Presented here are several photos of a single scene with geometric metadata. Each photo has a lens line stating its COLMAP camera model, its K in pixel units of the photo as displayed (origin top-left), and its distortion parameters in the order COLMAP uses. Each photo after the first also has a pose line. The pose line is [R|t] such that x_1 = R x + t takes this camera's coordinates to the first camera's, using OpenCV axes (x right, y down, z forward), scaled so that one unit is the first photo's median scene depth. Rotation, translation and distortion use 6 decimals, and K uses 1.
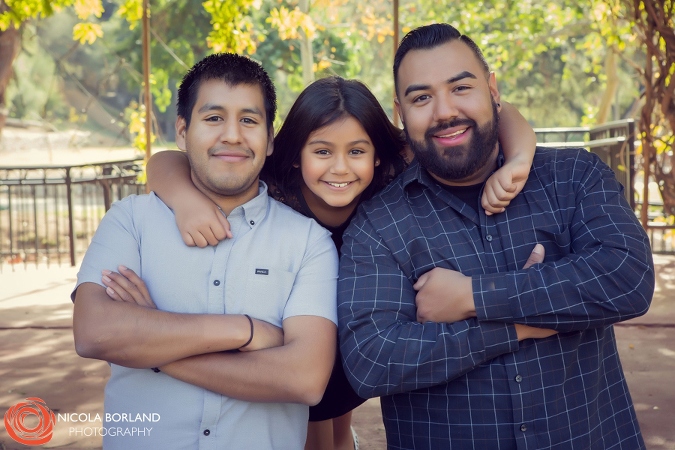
lens RADIAL K [[1327.1, 0, 337.5], [0, 1327.1, 225.0], [0, 0, 1]] dist [0.222973, 0.025292]
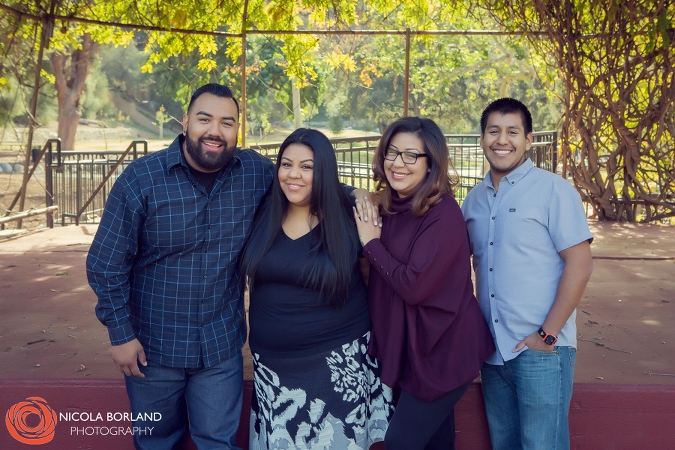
lens RADIAL K [[941.6, 0, 337.5], [0, 941.6, 225.0], [0, 0, 1]] dist [-0.028689, -0.022603]
pose [[0.998839, 0.018294, 0.044570, -0.057654], [-0.019582, 0.999398, 0.028628, 0.003484], [-0.044020, -0.029467, 0.998596, -0.057000]]
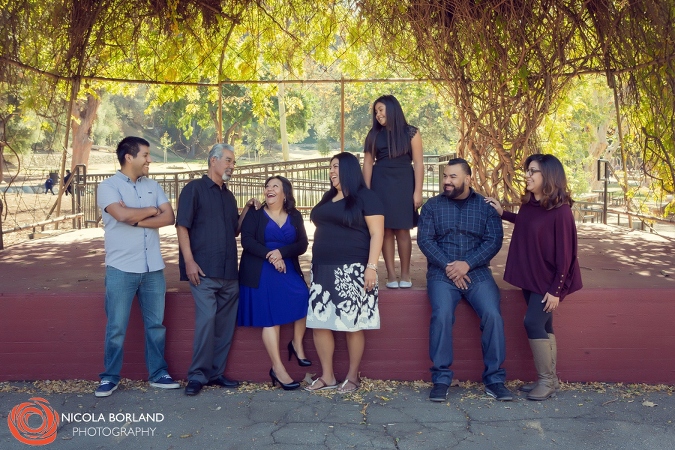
lens RADIAL K [[888.1, 0, 337.5], [0, 888.1, 225.0], [0, 0, 1]] dist [-0.055618, -0.017944]
pose [[0.998811, 0.002914, 0.048669, -0.020774], [-0.003477, 0.999928, 0.011486, 0.013757], [-0.048632, -0.011642, 0.998749, -0.258241]]
